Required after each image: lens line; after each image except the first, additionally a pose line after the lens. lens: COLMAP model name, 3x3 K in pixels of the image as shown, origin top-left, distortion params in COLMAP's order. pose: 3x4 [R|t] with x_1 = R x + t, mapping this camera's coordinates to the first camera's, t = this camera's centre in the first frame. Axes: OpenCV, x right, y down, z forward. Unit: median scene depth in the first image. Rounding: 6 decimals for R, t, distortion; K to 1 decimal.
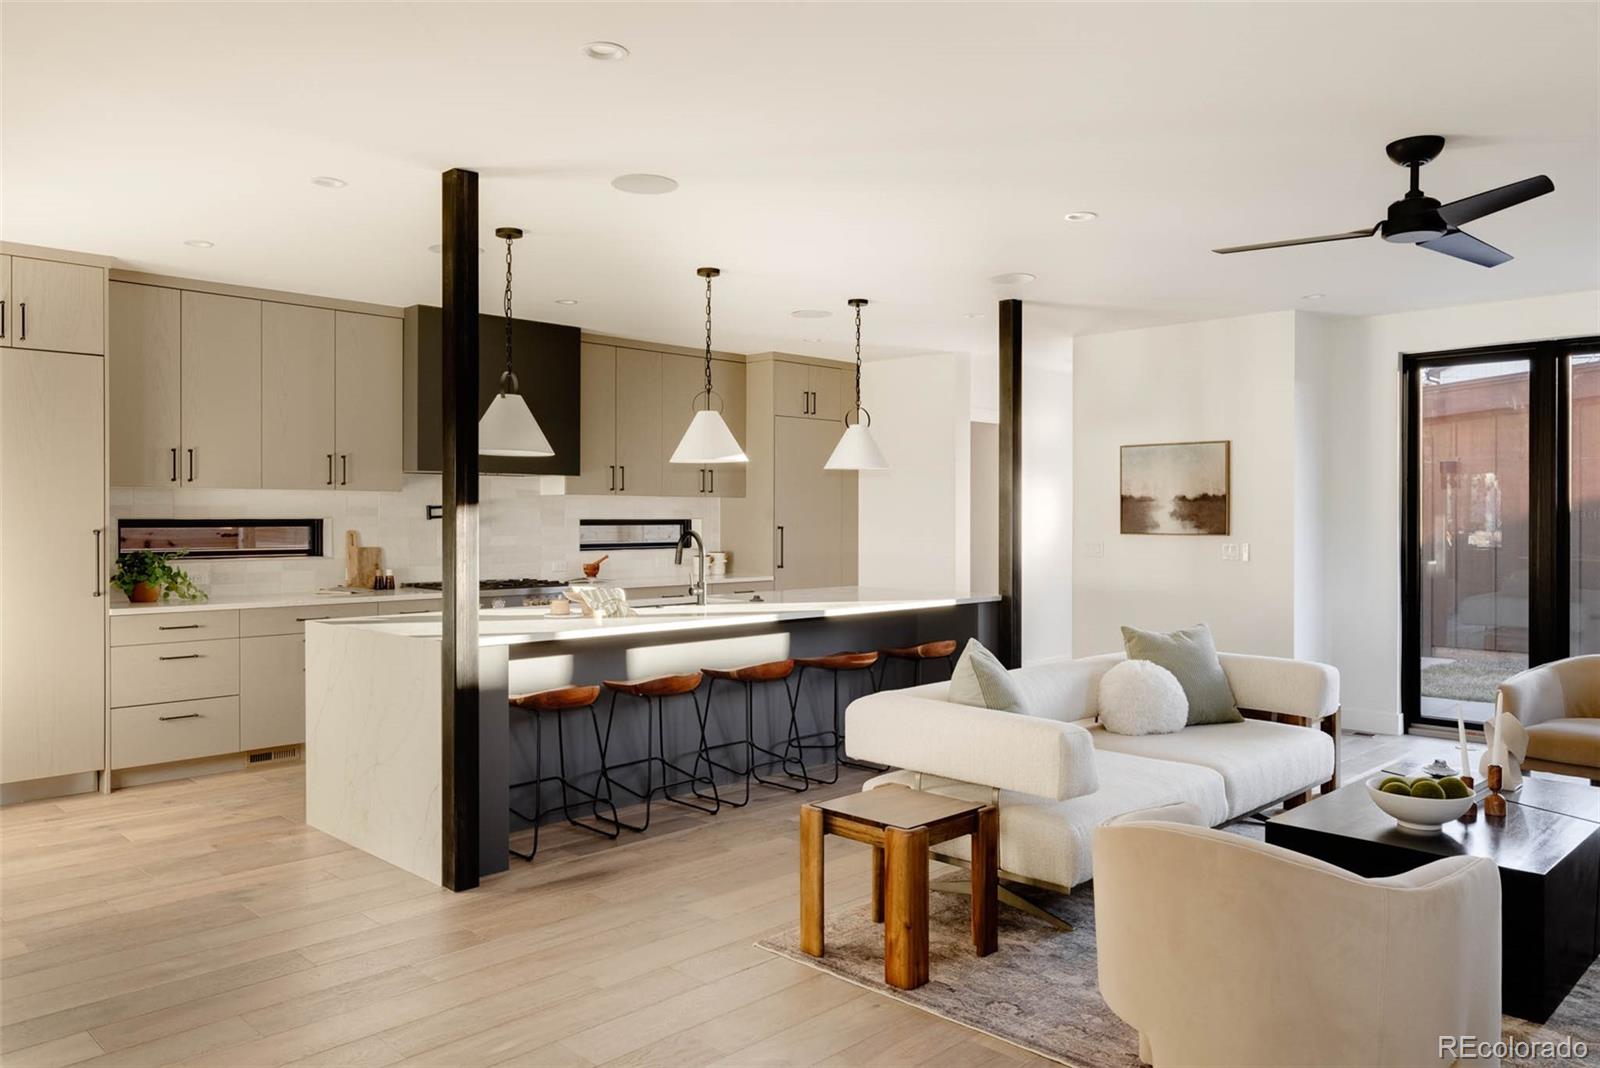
lens RADIAL K [[1145.3, 0, 800.9], [0, 1145.3, 512.9], [0, 0, 1]] dist [0.004514, 0.000943]
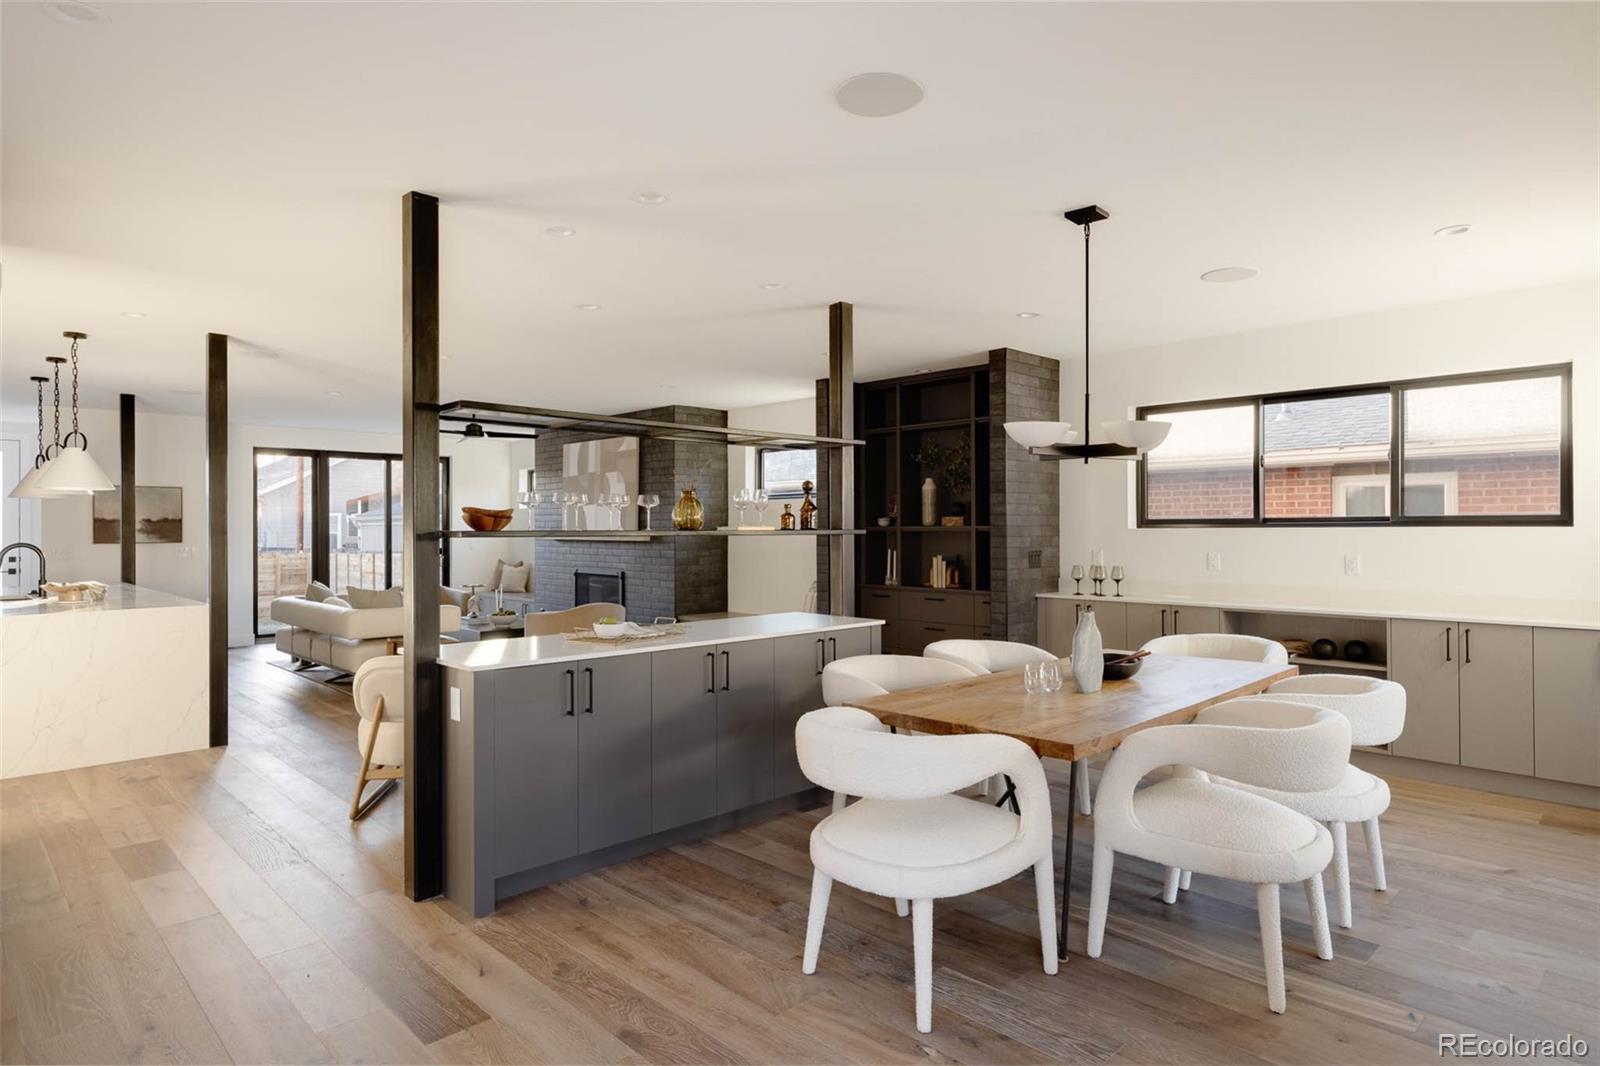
lens RADIAL K [[890.9, 0, 807.4], [0, 890.9, 526.4], [0, 0, 1]] dist [0.003917, 0.002380]
pose [[0.010924, 0.002205, 0.999938, -0.923865], [0.003514, 0.999991, -0.002244, 0.001603], [-0.999934, 0.003538, 0.010917, 0.046855]]
